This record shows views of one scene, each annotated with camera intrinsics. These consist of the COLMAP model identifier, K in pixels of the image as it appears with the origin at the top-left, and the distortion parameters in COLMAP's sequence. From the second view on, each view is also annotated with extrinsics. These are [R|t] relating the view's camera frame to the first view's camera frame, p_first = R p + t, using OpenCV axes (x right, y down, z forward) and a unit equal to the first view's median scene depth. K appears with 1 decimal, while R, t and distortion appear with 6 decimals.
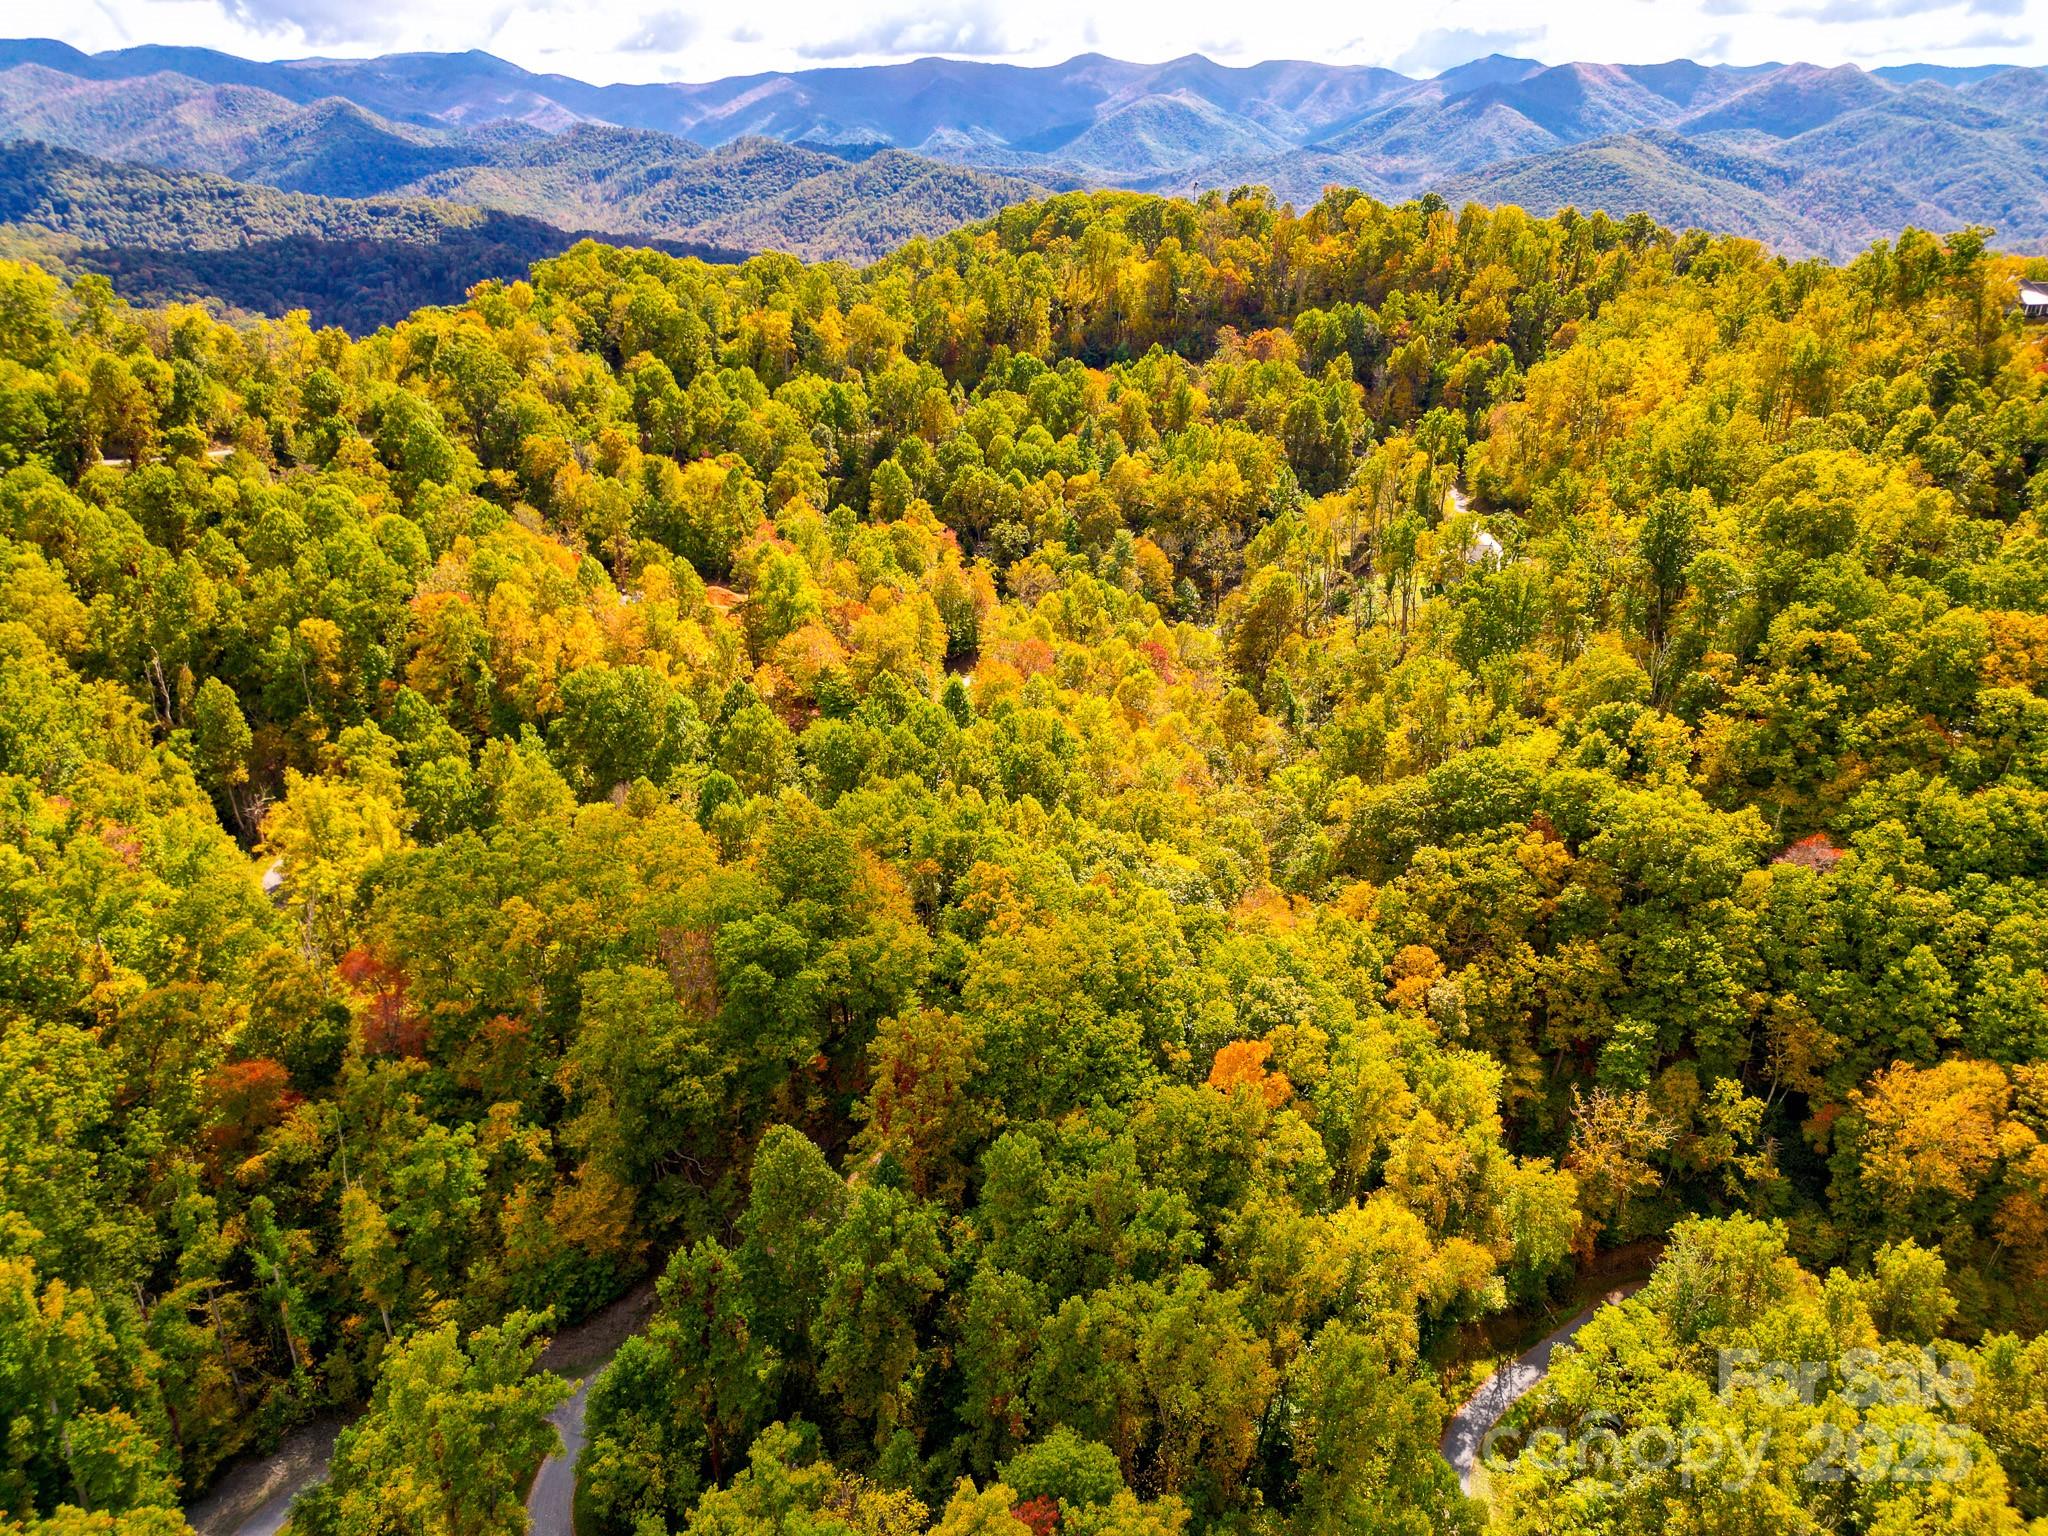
lens RADIAL K [[1426.9, 0, 1019.0], [0, 1426.9, 774.0], [0, 0, 1]] dist [0.054313, -0.038472]
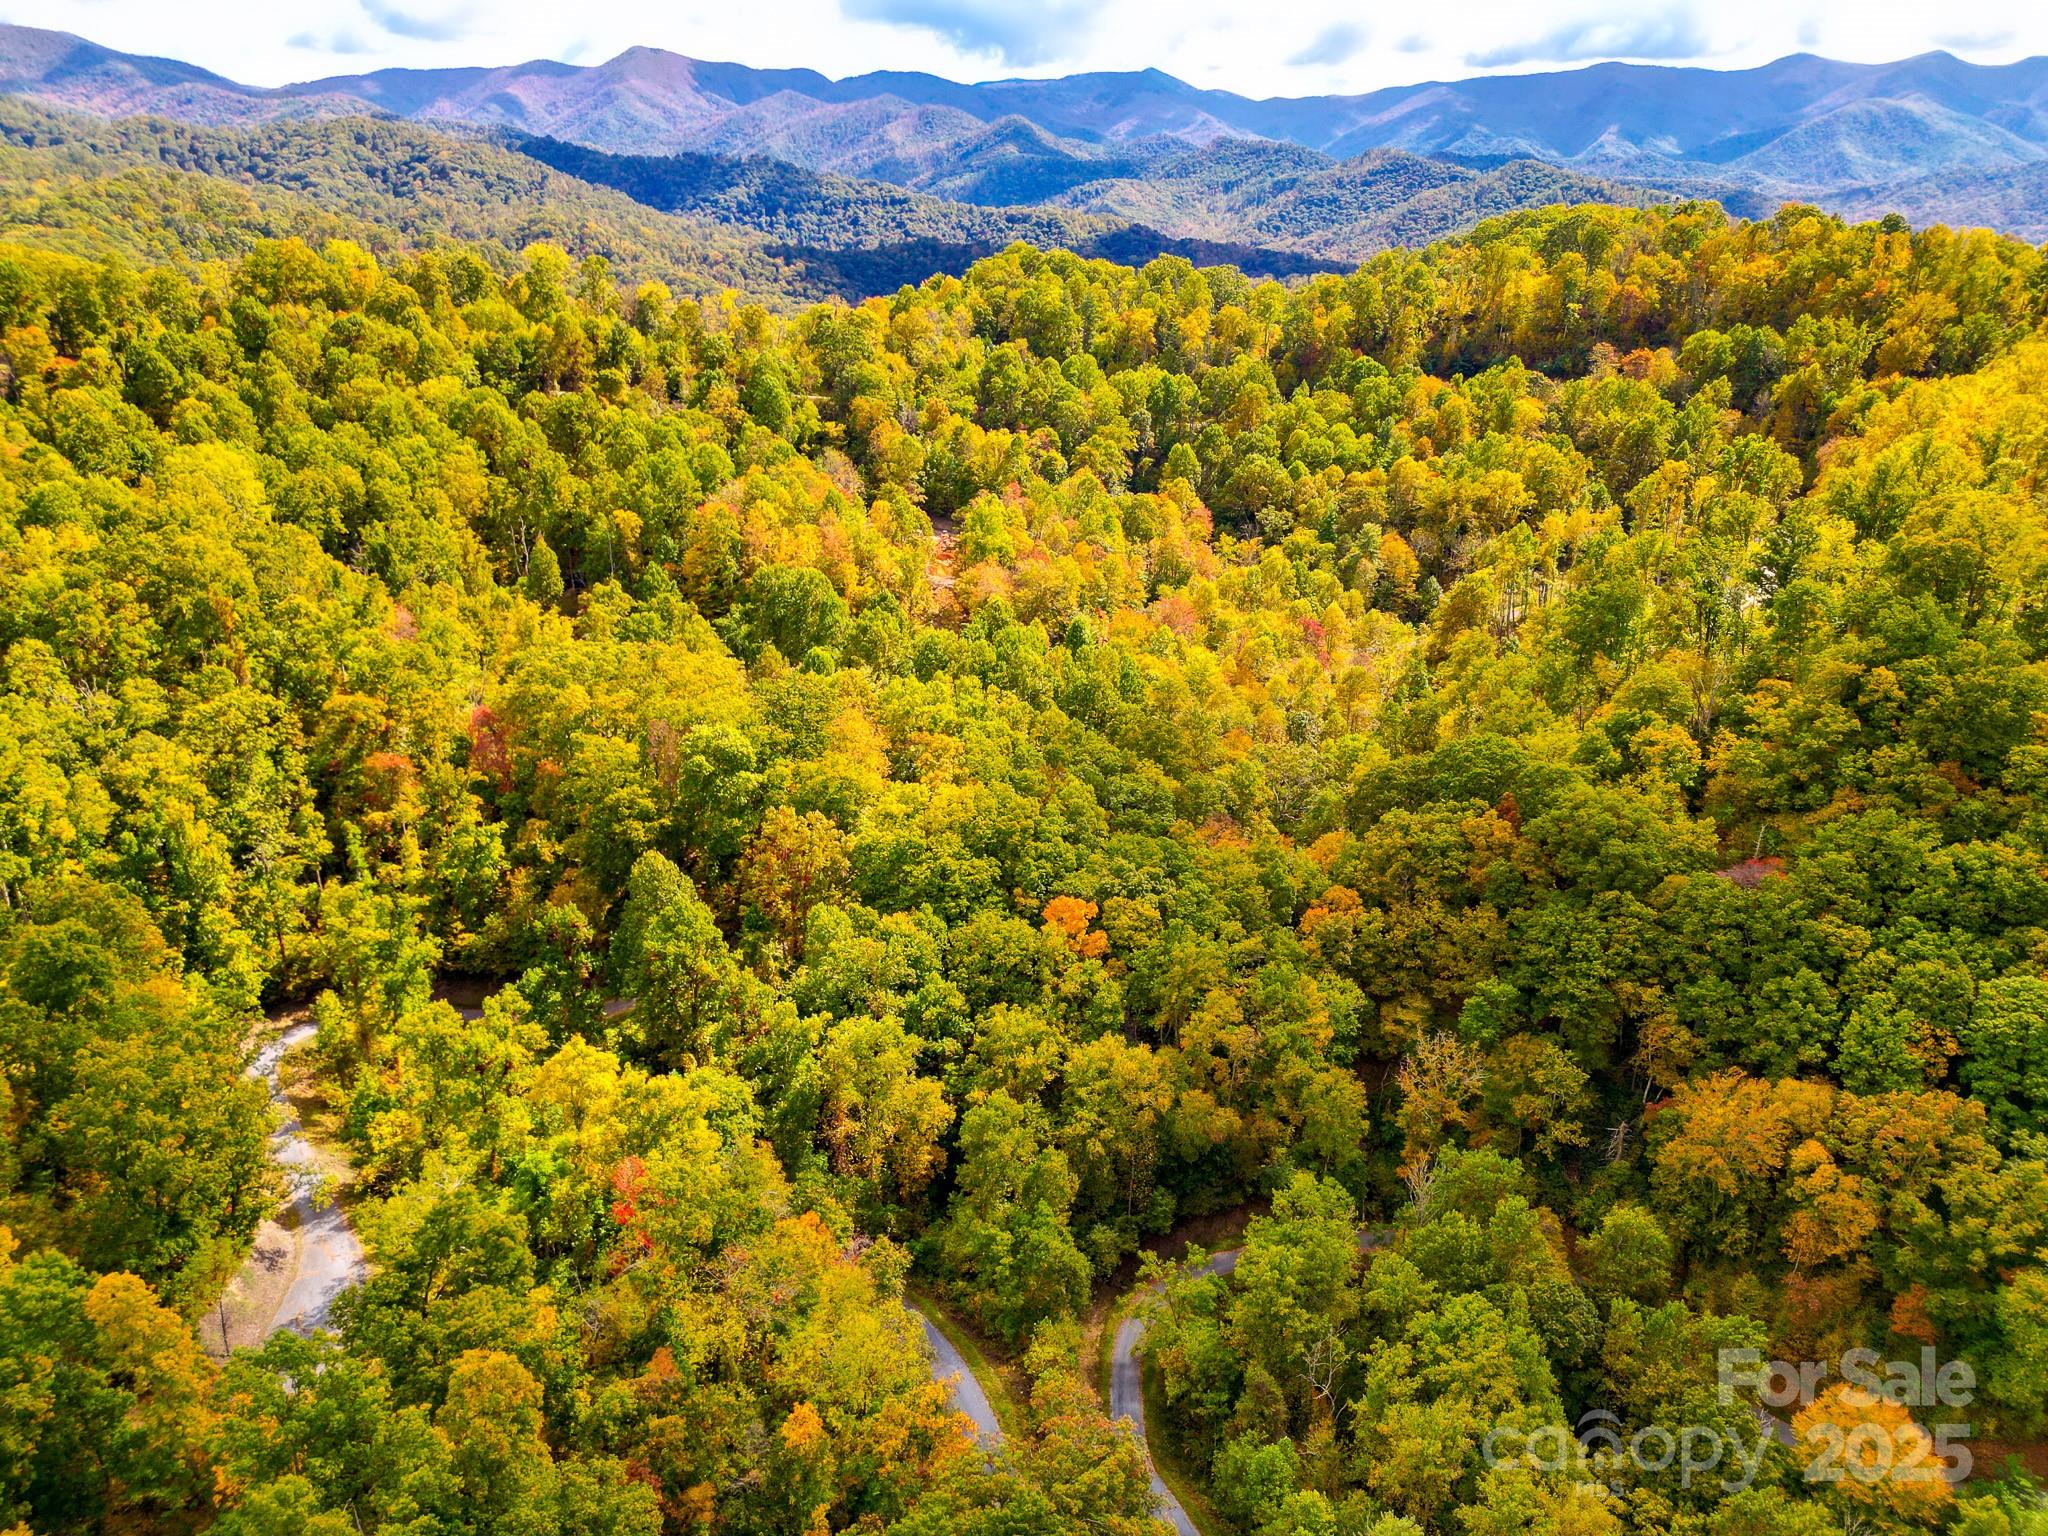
lens RADIAL K [[1426.9, 0, 1016.1], [0, 1426.9, 769.5], [0, 0, 1]] dist [0.054313, -0.038472]
pose [[0.916698, 0.161984, -0.365276, 0.187295], [-0.165357, 0.985983, 0.022261, 0.020477], [0.363762, 0.039994, 0.930633, -0.054278]]
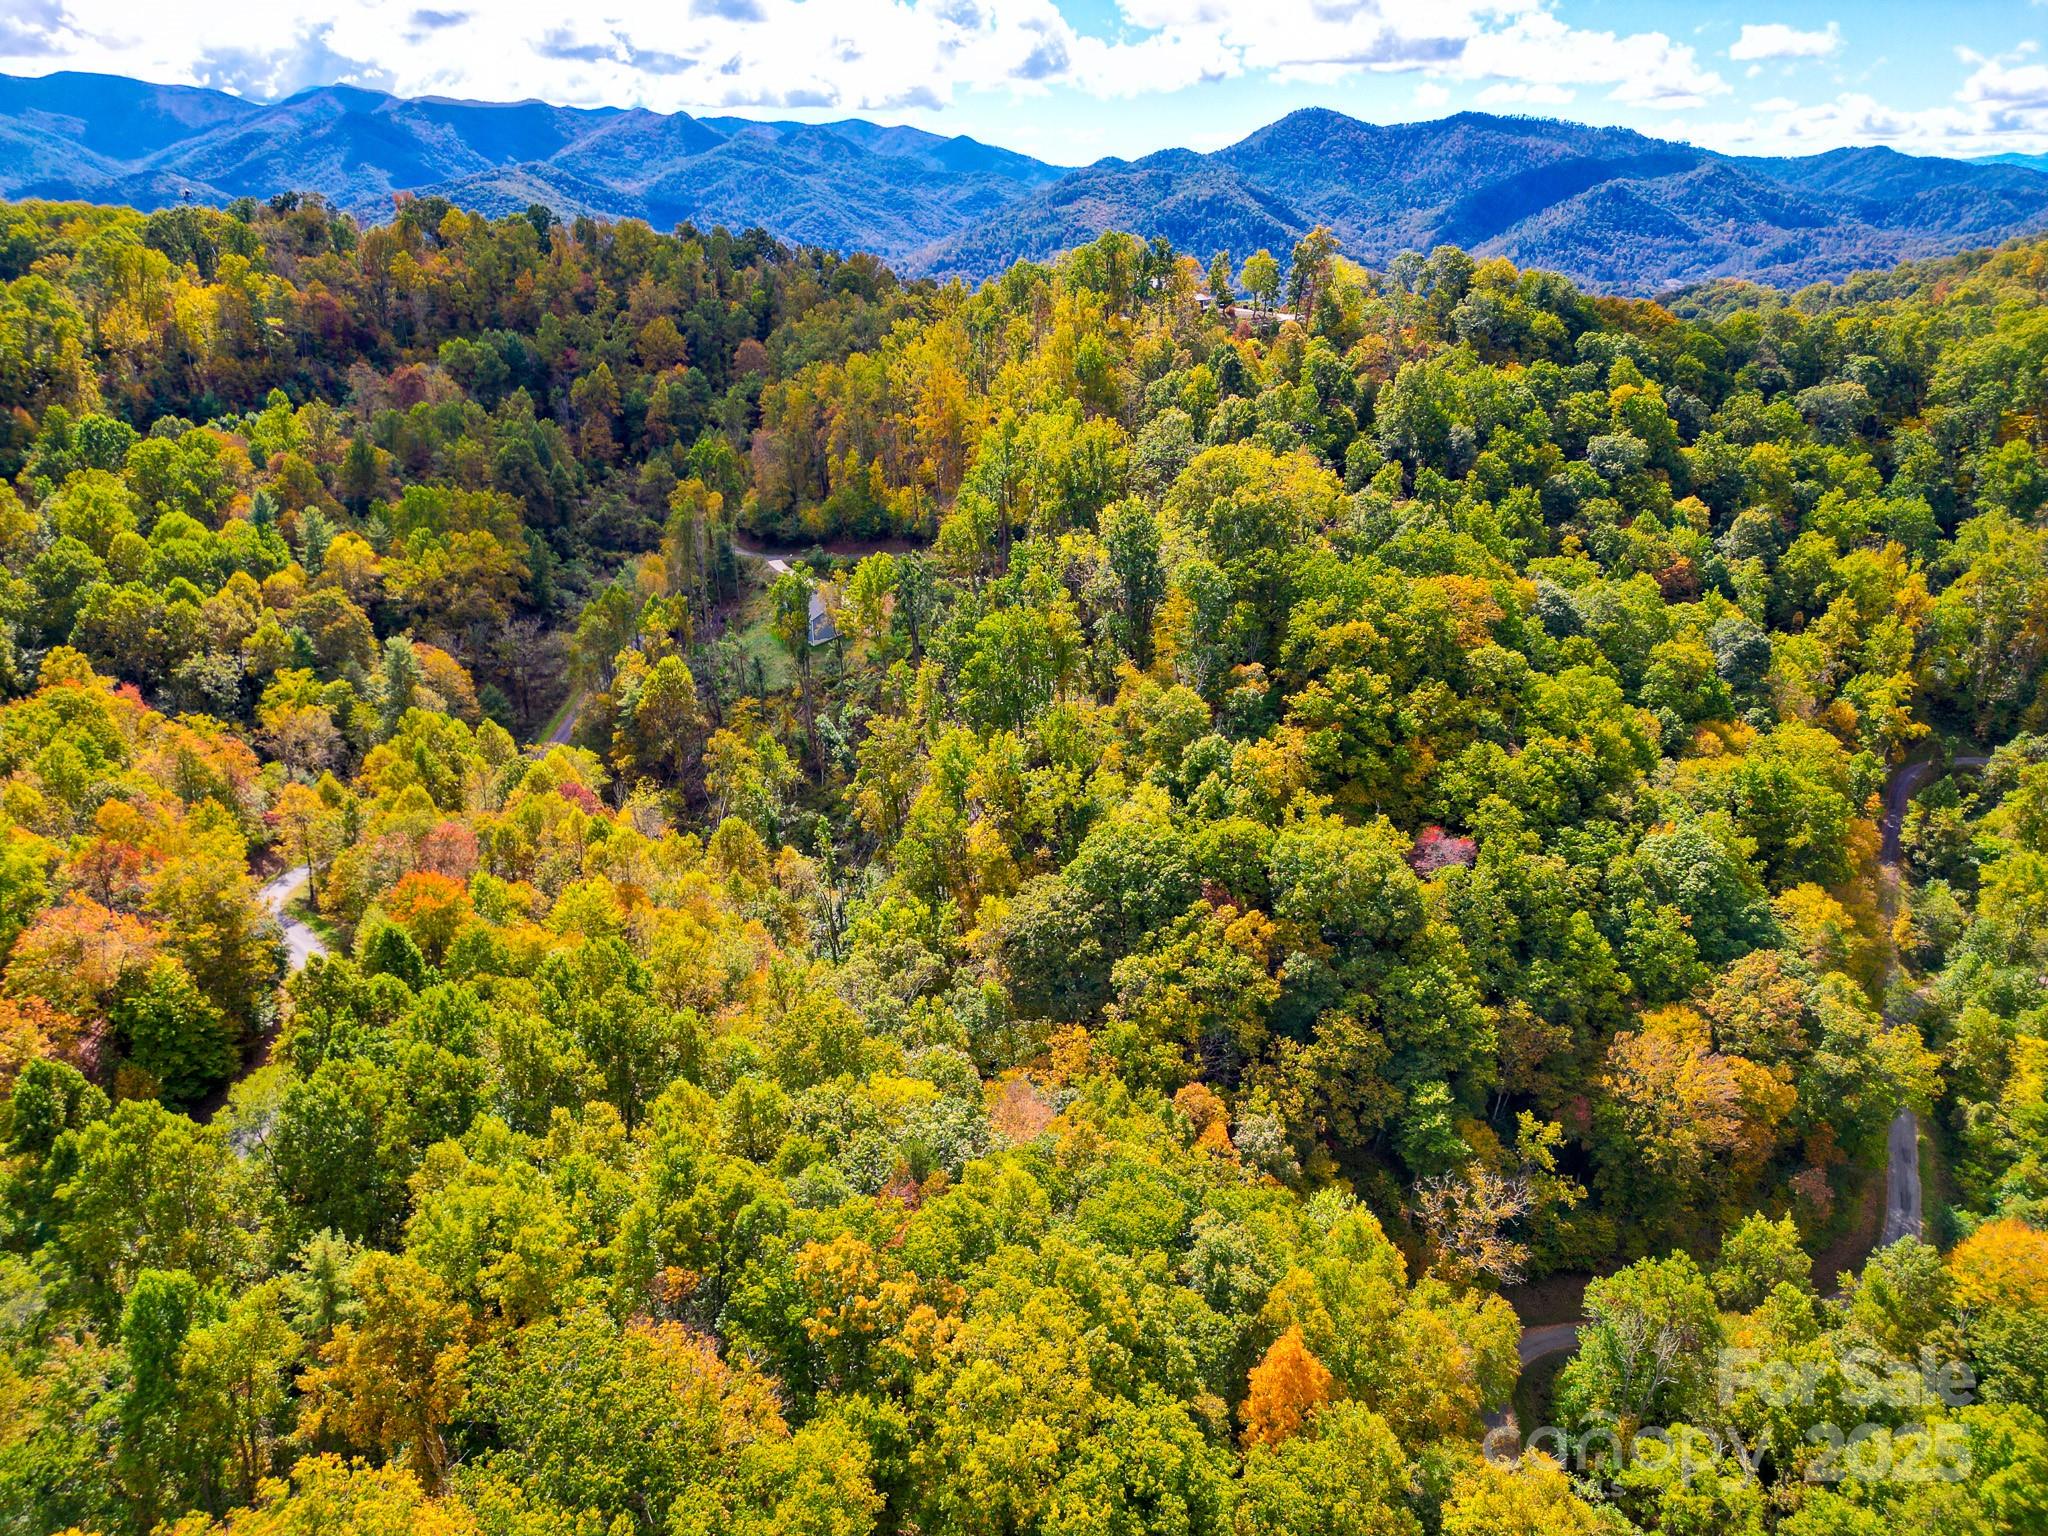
lens RADIAL K [[1426.9, 0, 1029.7], [0, 1426.9, 769.7], [0, 0, 1]] dist [0.054313, -0.038472]
pose [[0.770130, -0.230068, 0.594953, -0.098726], [0.243042, 0.968172, 0.059788, -0.052655], [-0.589772, 0.098554, 0.801534, 0.166322]]
